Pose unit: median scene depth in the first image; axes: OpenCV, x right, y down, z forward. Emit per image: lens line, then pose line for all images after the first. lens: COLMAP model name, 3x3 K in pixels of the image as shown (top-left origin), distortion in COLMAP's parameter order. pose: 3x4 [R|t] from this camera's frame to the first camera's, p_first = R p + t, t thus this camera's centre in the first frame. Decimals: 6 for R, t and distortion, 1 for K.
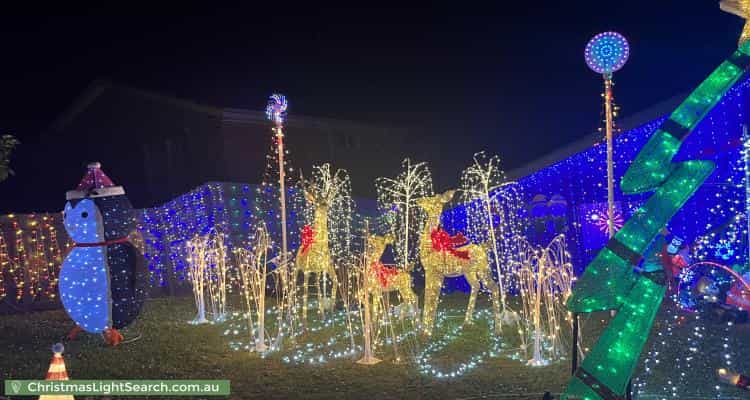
lens RADIAL K [[581.0, 0, 368.9], [0, 581.0, 211.1], [0, 0, 1]] dist [0.009336, -0.000568]
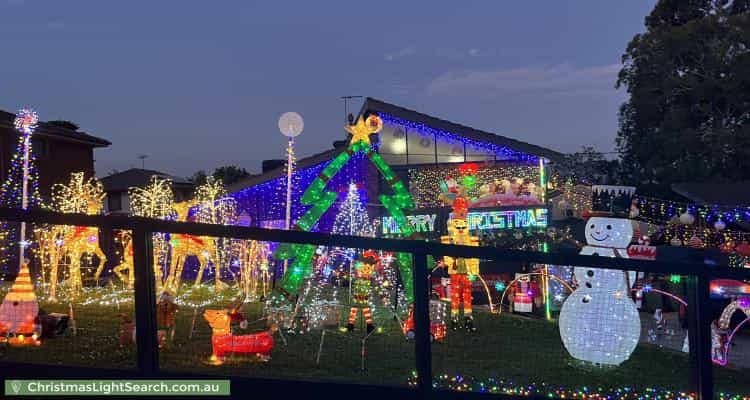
lens RADIAL K [[562.7, 0, 375.0], [0, 562.7, 200.0], [0, 0, 1]] dist [0.011259, -0.000089]
pose [[0.836546, 0.077608, 0.542372, -0.235038], [-0.045079, 0.996310, -0.073034, 0.046637], [-0.546038, 0.036647, 0.836958, -0.450261]]
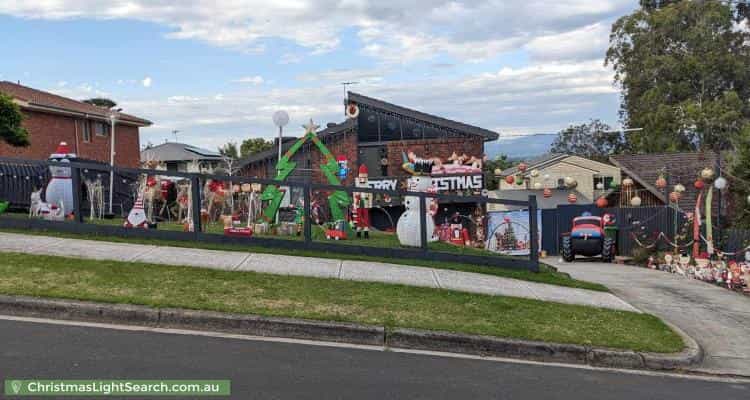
lens RADIAL K [[581.0, 0, 368.9], [0, 581.0, 211.1], [0, 0, 1]] dist [0.009336, -0.000568]
pose [[0.870139, 0.043470, 0.490885, -0.453589], [-0.048934, 0.998801, -0.001707, 0.110280], [-0.490370, -0.022536, 0.871223, -1.339061]]
